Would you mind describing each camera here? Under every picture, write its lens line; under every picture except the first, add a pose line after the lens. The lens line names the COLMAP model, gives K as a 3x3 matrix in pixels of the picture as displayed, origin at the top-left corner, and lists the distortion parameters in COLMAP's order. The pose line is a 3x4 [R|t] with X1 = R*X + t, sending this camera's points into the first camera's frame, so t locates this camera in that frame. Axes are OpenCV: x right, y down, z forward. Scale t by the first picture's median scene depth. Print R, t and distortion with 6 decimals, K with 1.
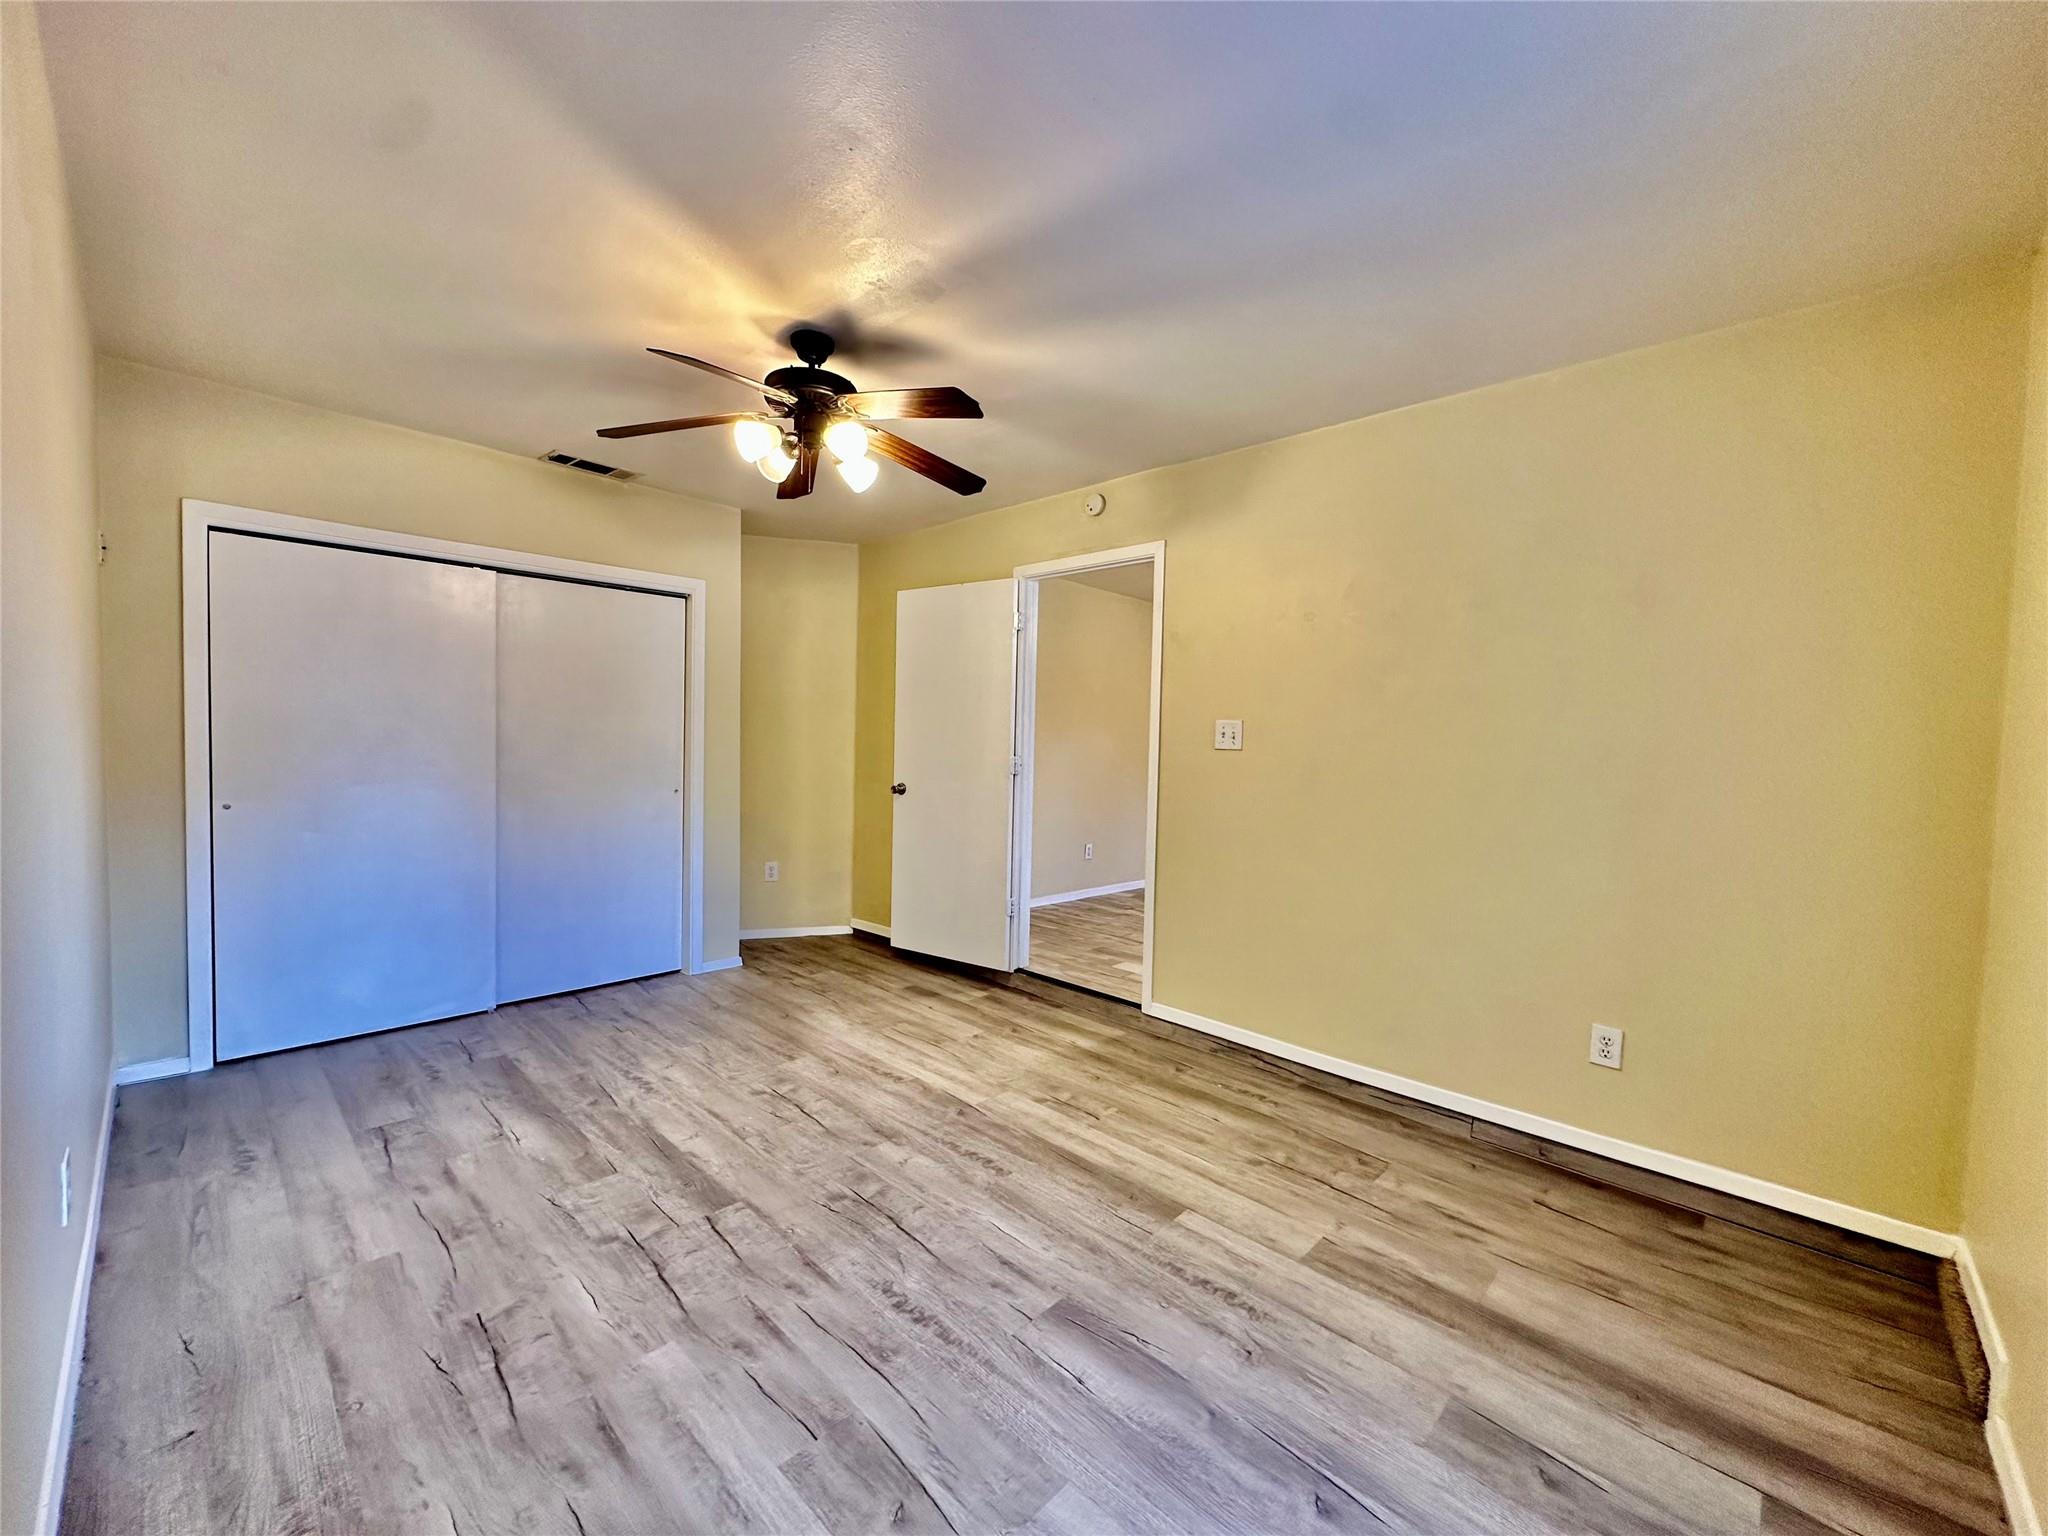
lens RADIAL K [[817.3, 0, 1023.4], [0, 817.3, 768.8], [0, 0, 1]] dist [0.000791, -0.000034]
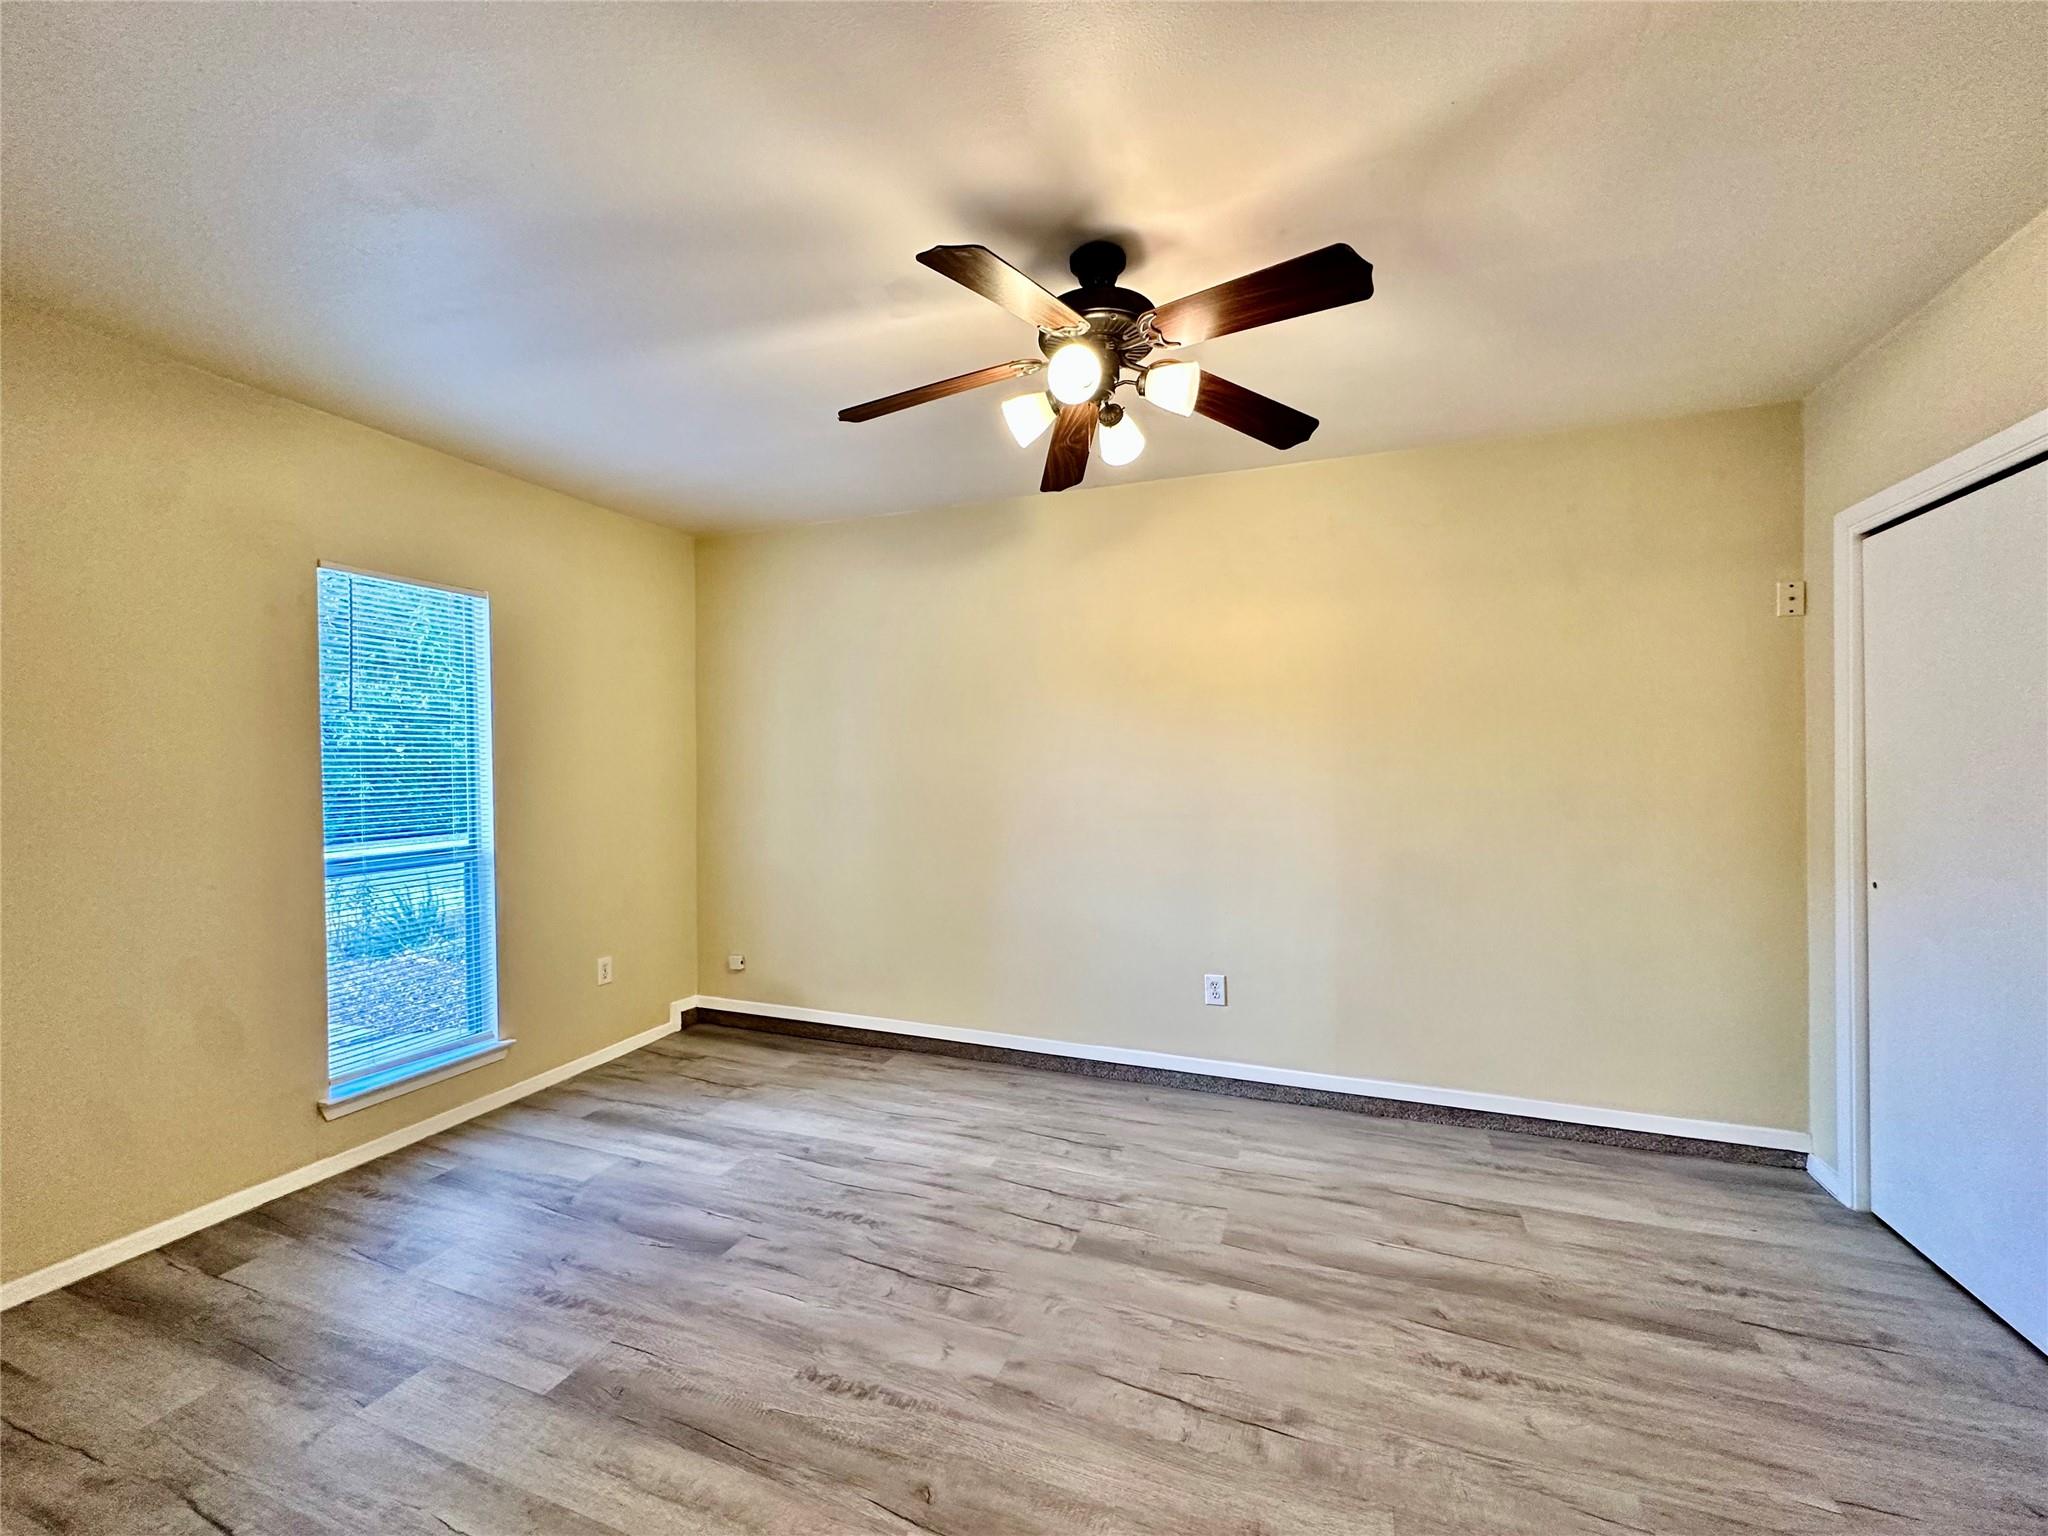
lens RADIAL K [[817.3, 0, 1024.5], [0, 817.3, 769.1], [0, 0, 1]] dist [0.000791, -0.000034]
pose [[-0.922041, -0.022017, -0.386466, 0.097856], [-0.034930, 0.999040, 0.026424, -0.076055], [0.385514, 0.037863, -0.921925, 1.877053]]
